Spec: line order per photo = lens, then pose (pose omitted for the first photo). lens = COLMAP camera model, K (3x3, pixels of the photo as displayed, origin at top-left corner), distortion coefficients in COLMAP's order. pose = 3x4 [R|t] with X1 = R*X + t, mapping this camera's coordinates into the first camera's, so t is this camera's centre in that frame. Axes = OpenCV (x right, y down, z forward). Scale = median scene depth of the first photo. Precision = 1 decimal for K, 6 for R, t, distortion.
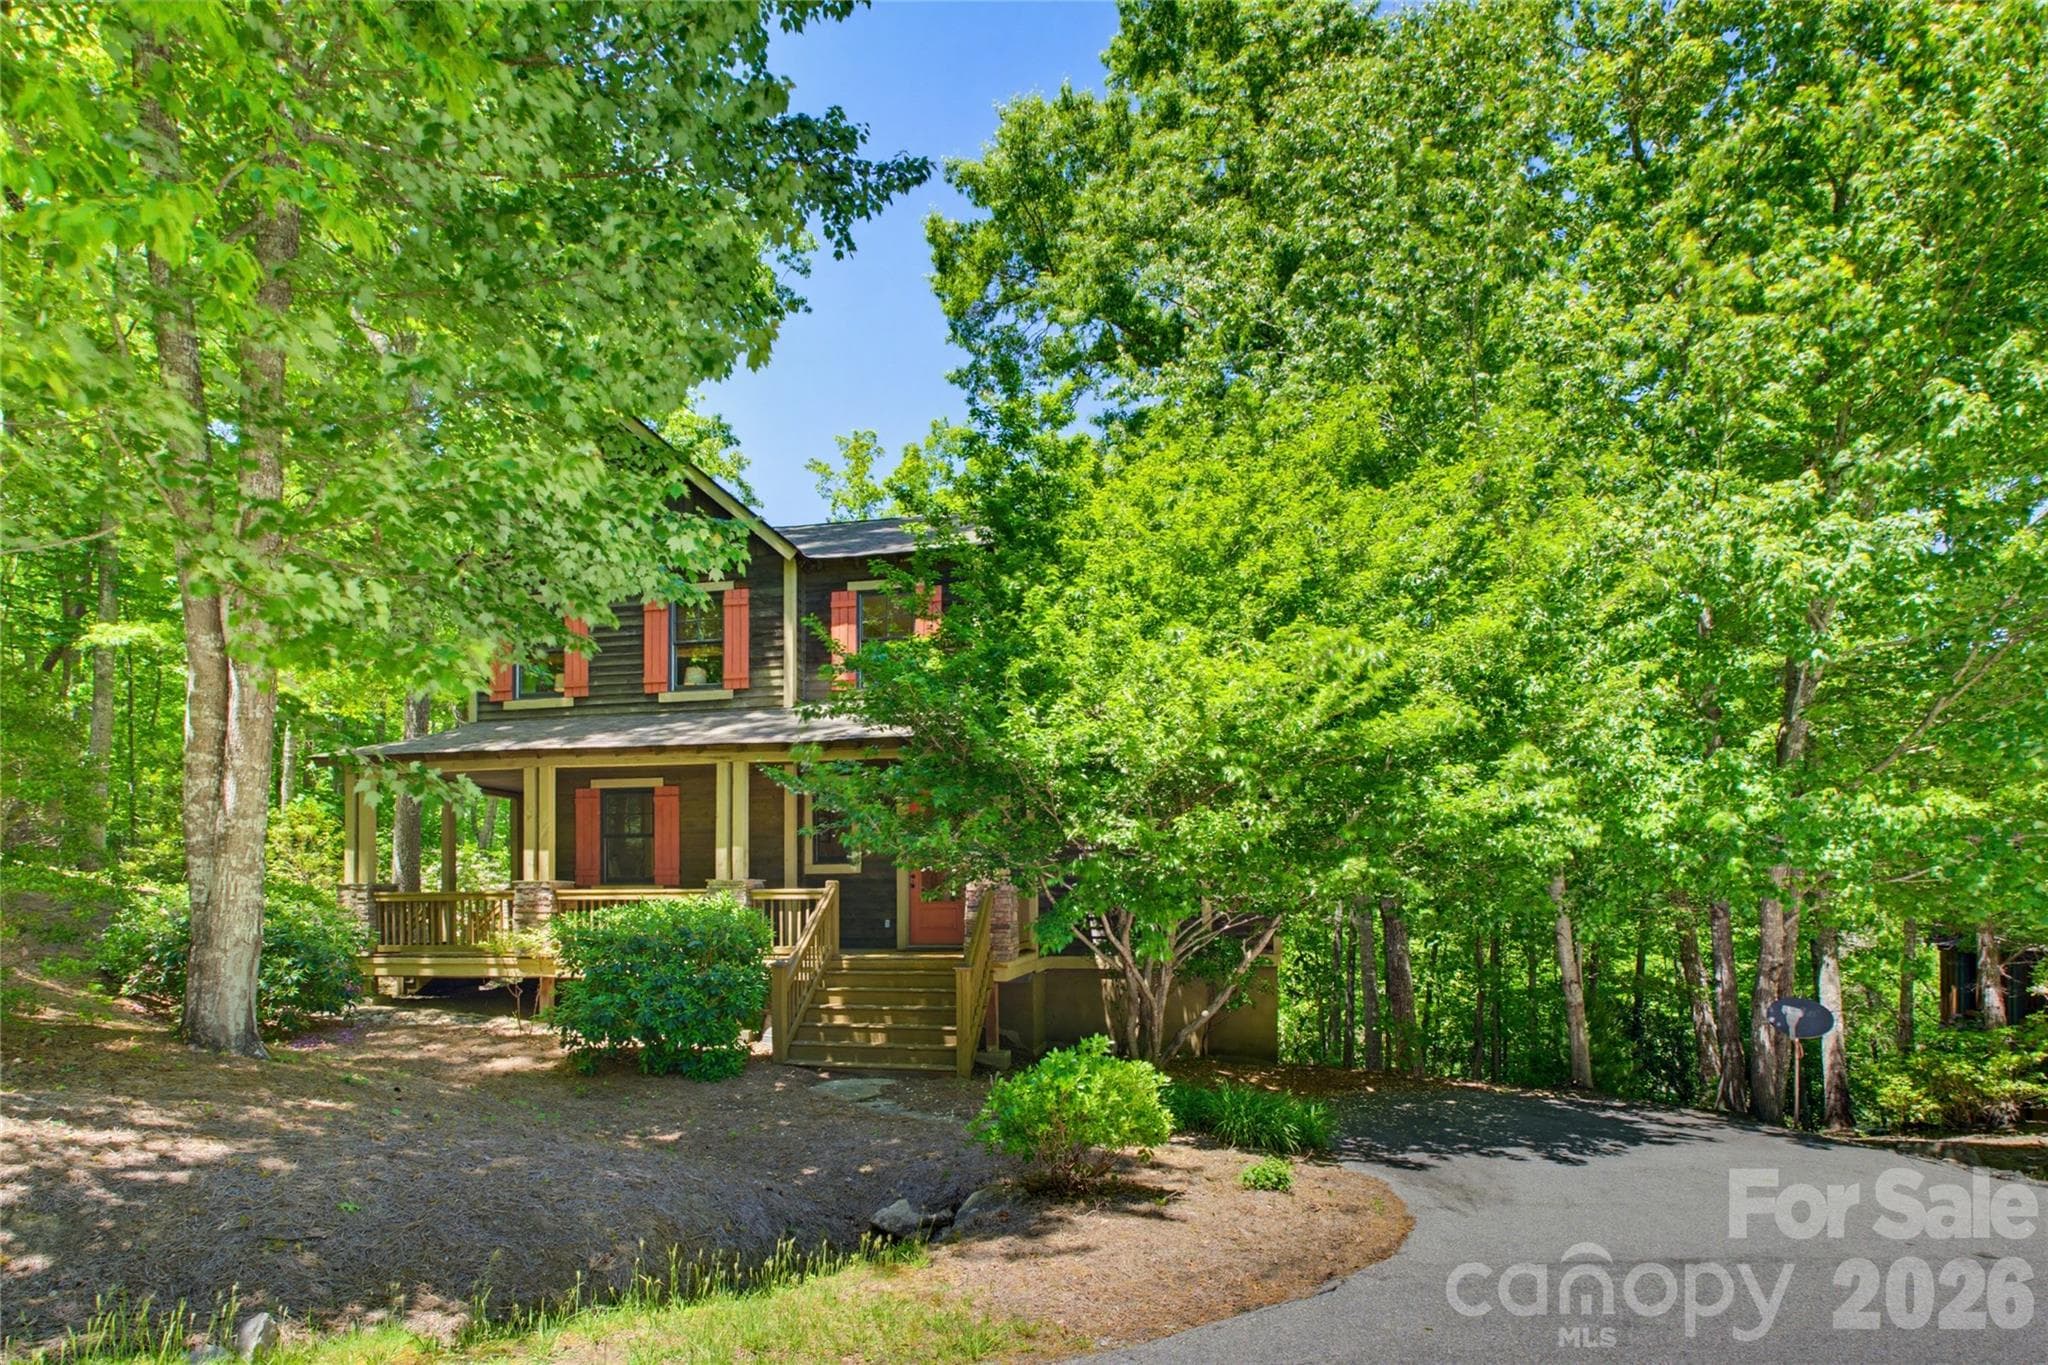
lens RADIAL K [[1423.1, 0, 1024.0], [0, 1423.1, 682.5], [0, 0, 1]] dist [-0.029351, 0.000487]
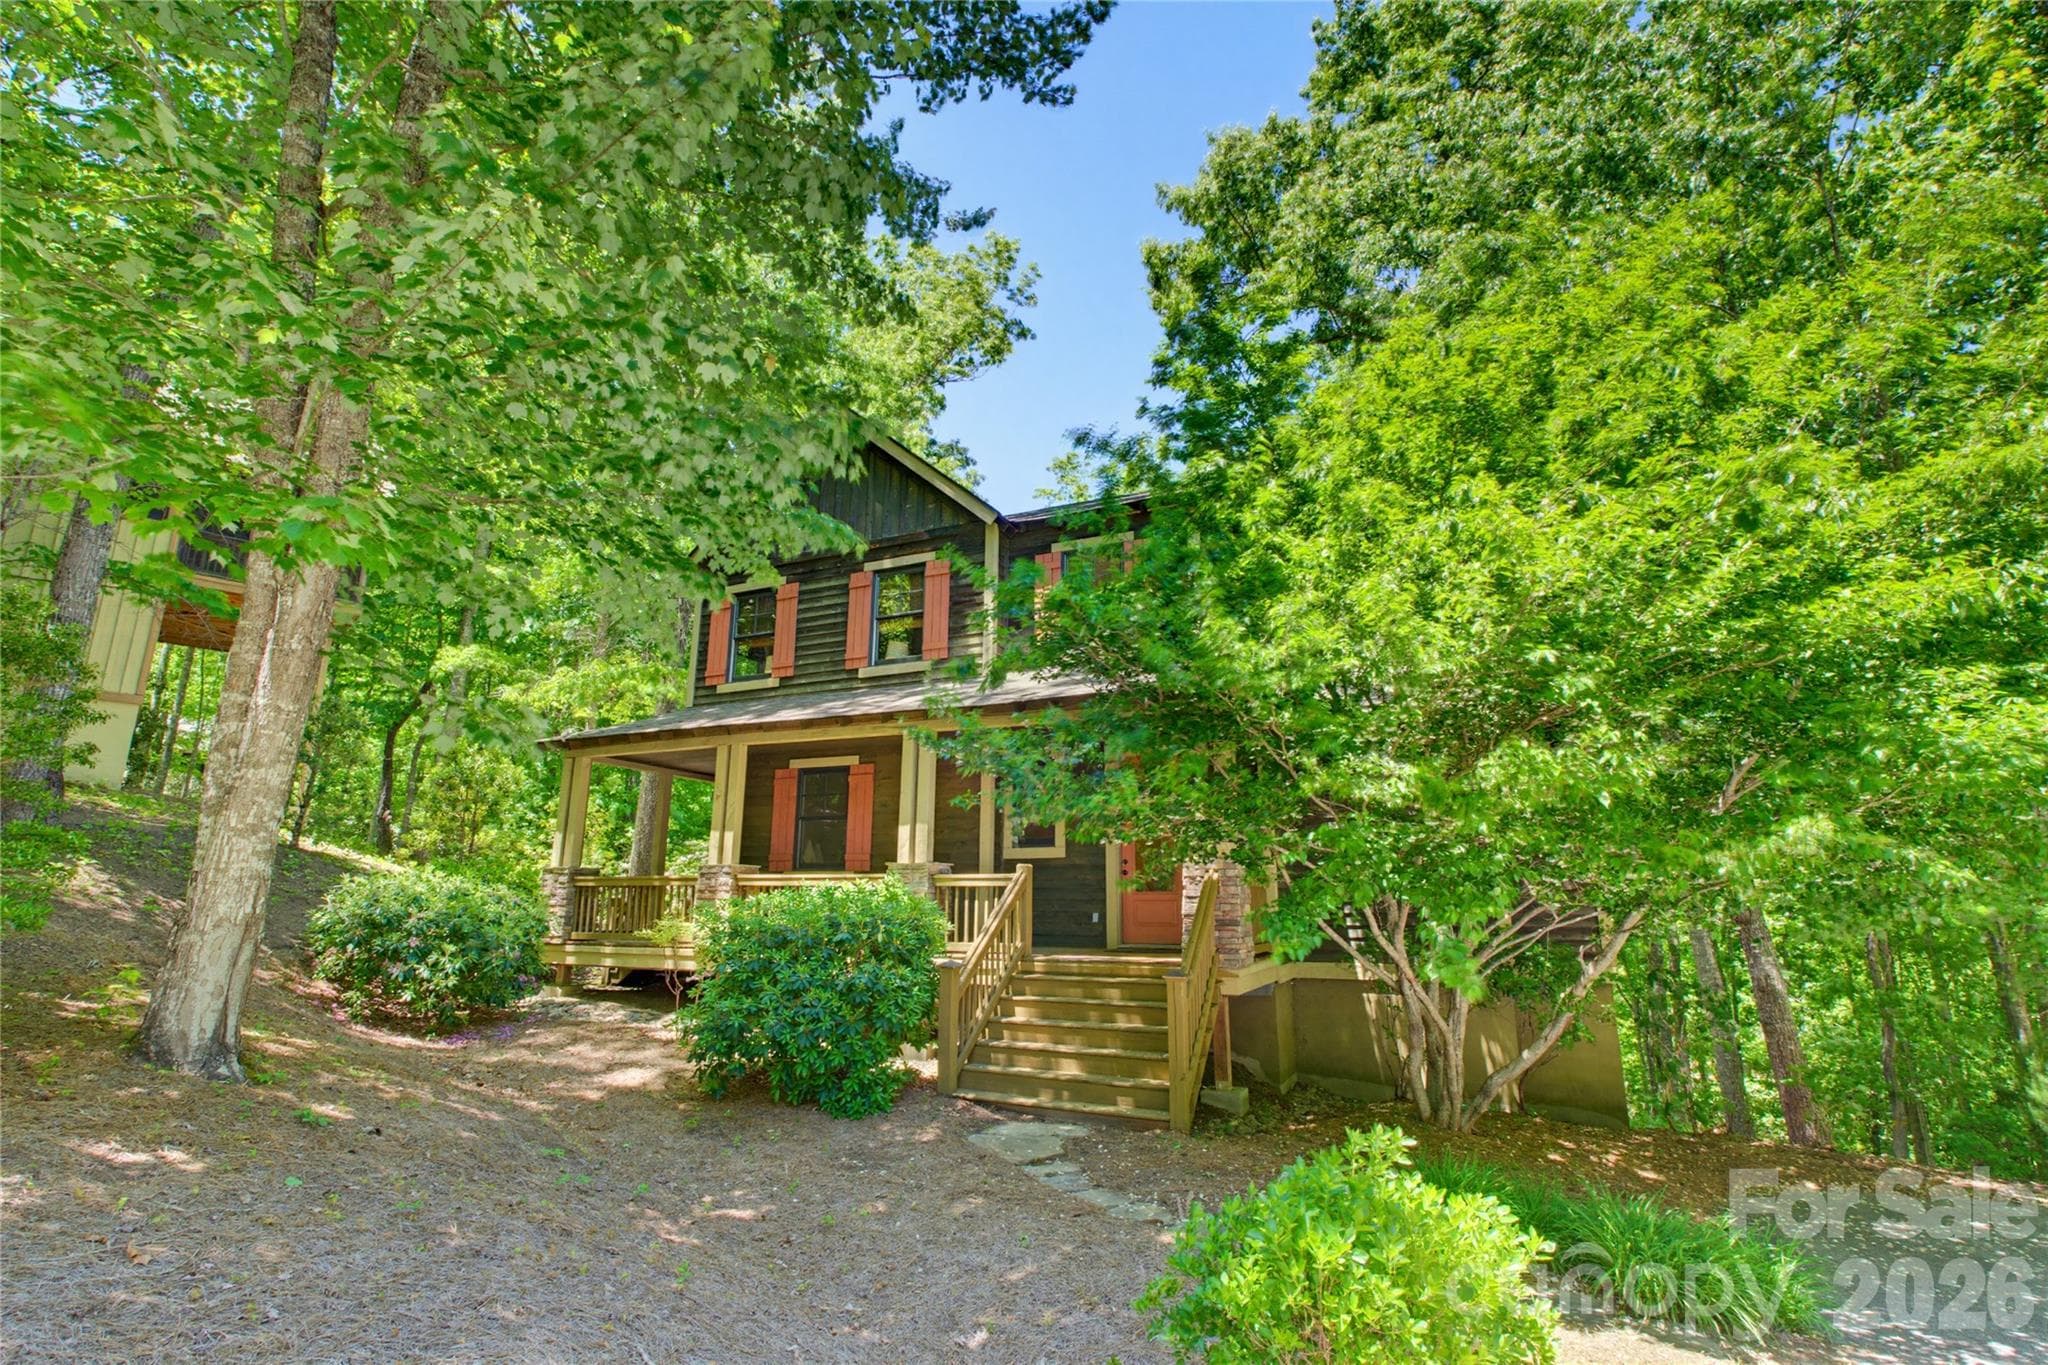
lens RADIAL K [[974.9, 0, 1018.0], [0, 974.9, 654.2], [0, 0, 1]] dist [-0.007171, 0.000332]
pose [[0.966754, -0.050195, -0.250732, 0.013944], [0.025679, 0.994645, -0.100107, 0.071200], [0.254415, 0.090340, 0.962866, 0.418203]]
